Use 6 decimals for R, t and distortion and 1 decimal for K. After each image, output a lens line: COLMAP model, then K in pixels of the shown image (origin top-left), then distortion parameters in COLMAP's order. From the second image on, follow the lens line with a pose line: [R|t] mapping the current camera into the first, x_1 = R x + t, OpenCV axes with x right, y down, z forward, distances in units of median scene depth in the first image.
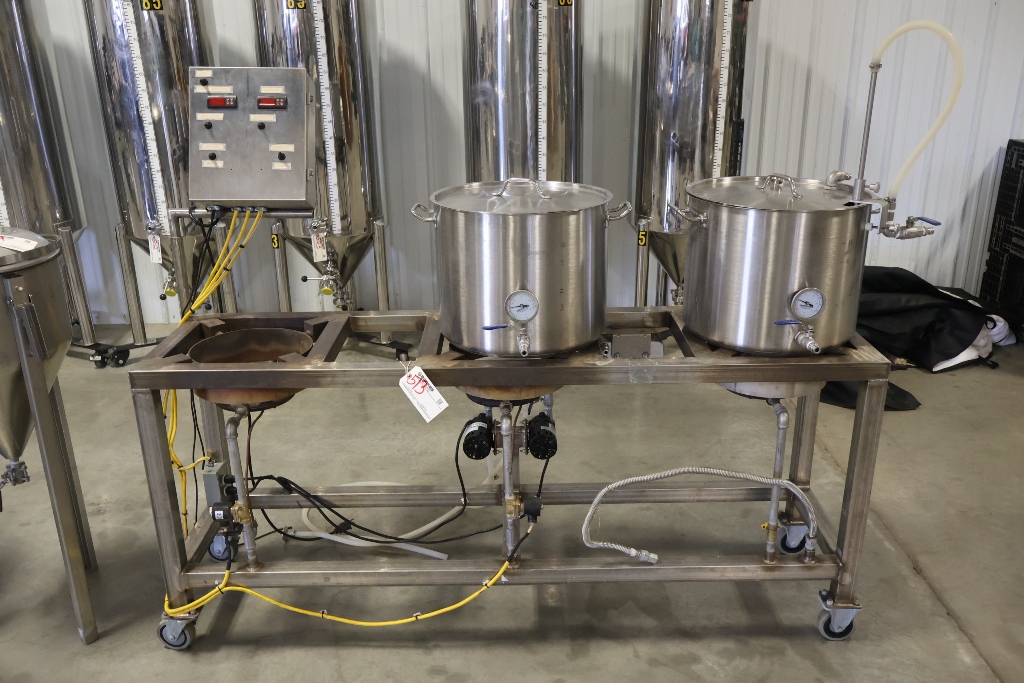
lens RADIAL K [[861.3, 0, 511.4], [0, 861.3, 344.7], [0, 0, 1]] dist [-0.003385, 0.018082]
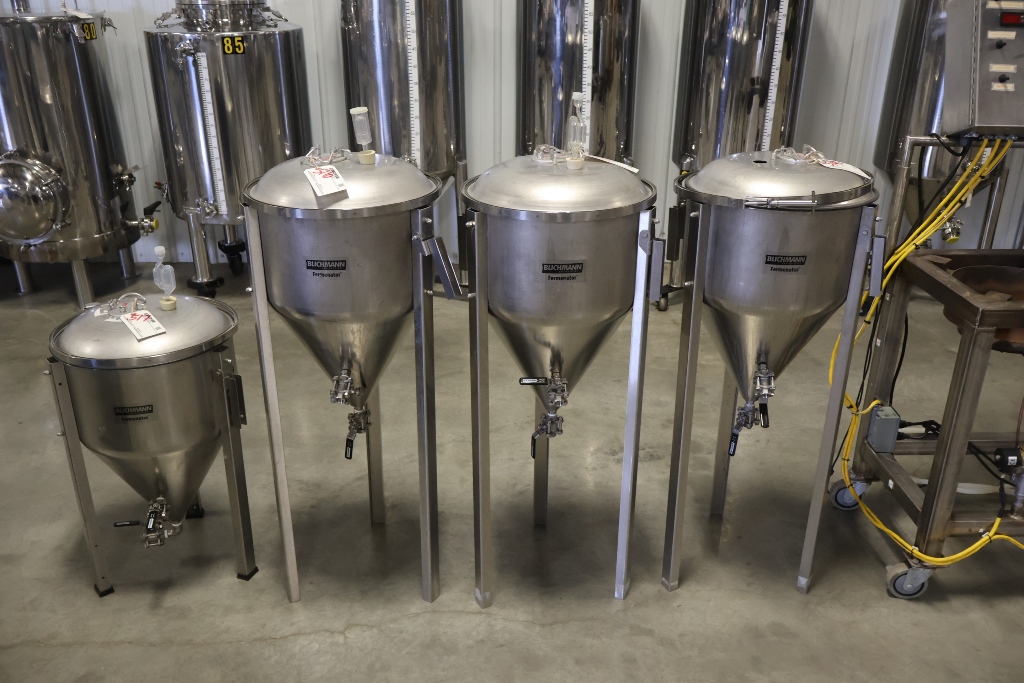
lens RADIAL K [[861.3, 0, 512.0], [0, 861.3, 340.9], [0, 0, 1]] dist [-0.003385, 0.018082]
pose [[0.999815, 0.008166, 0.017436, -0.887348], [-0.009124, 0.998410, 0.055621, 0.016812], [-0.016954, -0.055770, 0.998300, 0.063422]]
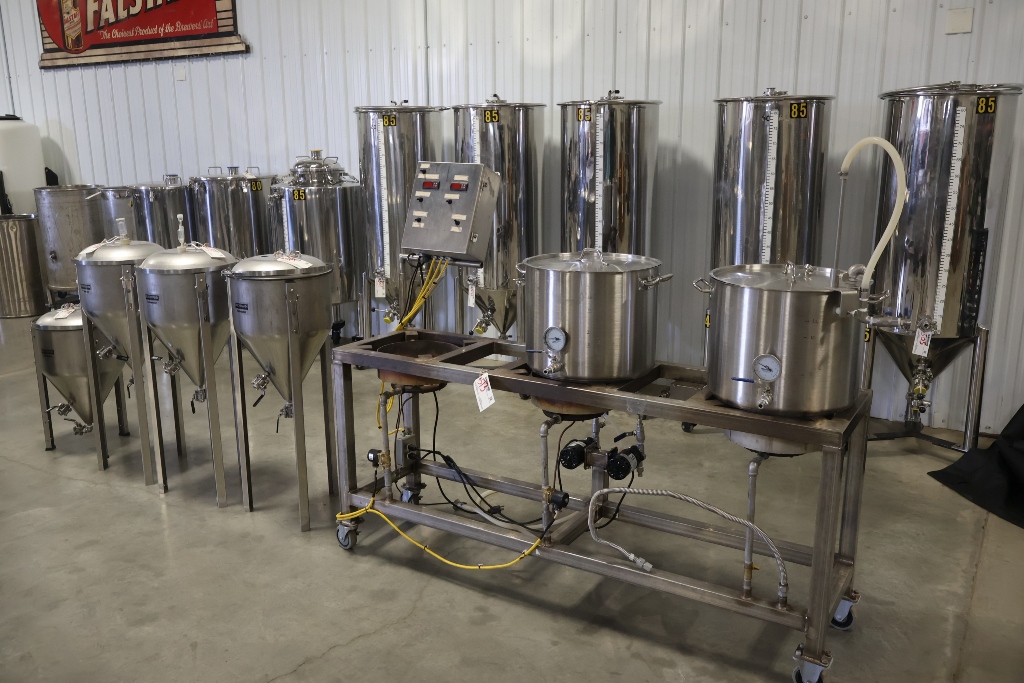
lens RADIAL K [[861.3, 0, 510.3], [0, 861.3, 345.8], [0, 0, 1]] dist [-0.003385, 0.018082]
pose [[0.851811, 0.132473, -0.506822, 0.568732], [-0.186372, 0.980832, -0.056864, 0.049780], [0.489574, 0.142895, 0.860173, -0.171242]]
